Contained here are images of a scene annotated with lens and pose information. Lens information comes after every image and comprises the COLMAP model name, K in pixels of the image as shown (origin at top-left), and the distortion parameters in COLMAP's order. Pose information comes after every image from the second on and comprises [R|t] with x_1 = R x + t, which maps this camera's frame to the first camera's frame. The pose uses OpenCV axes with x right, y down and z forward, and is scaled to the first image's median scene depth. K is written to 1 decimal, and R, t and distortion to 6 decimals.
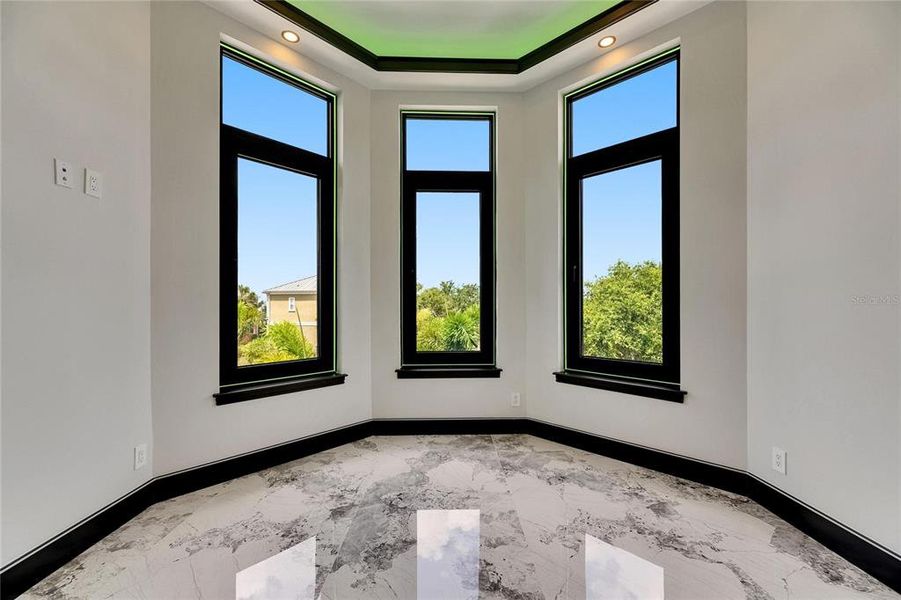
lens RADIAL K [[357.2, 0, 449.4], [0, 357.2, 301.5], [0, 0, 1]] dist [0.008936, -0.002847]
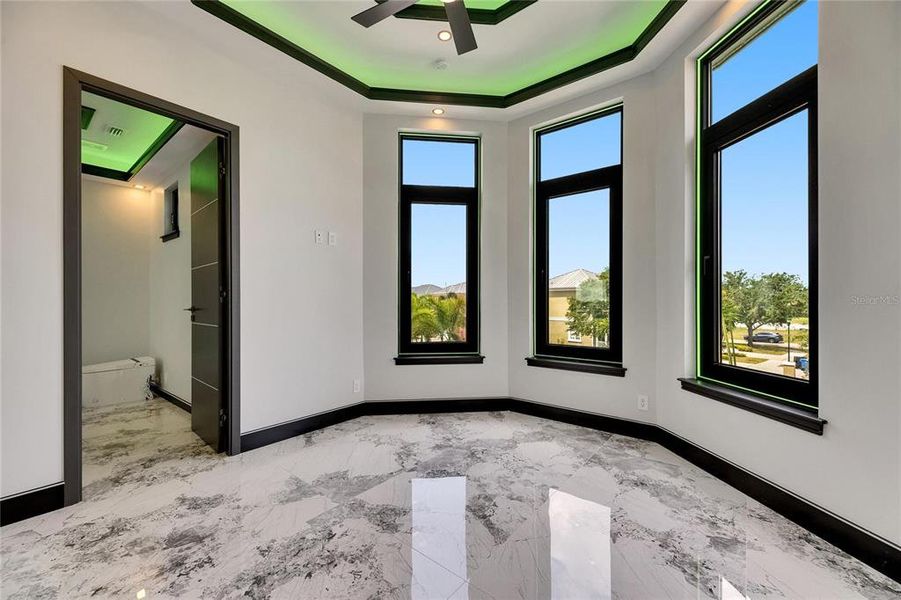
lens RADIAL K [[357.2, 0, 451.8], [0, 357.2, 299.4], [0, 0, 1]] dist [0.008936, -0.002847]
pose [[0.778647, 0.004458, -0.627446, 0.476383], [0.006468, 0.999865, 0.015130, -0.020731], [0.627429, -0.015839, 0.778513, -0.059516]]
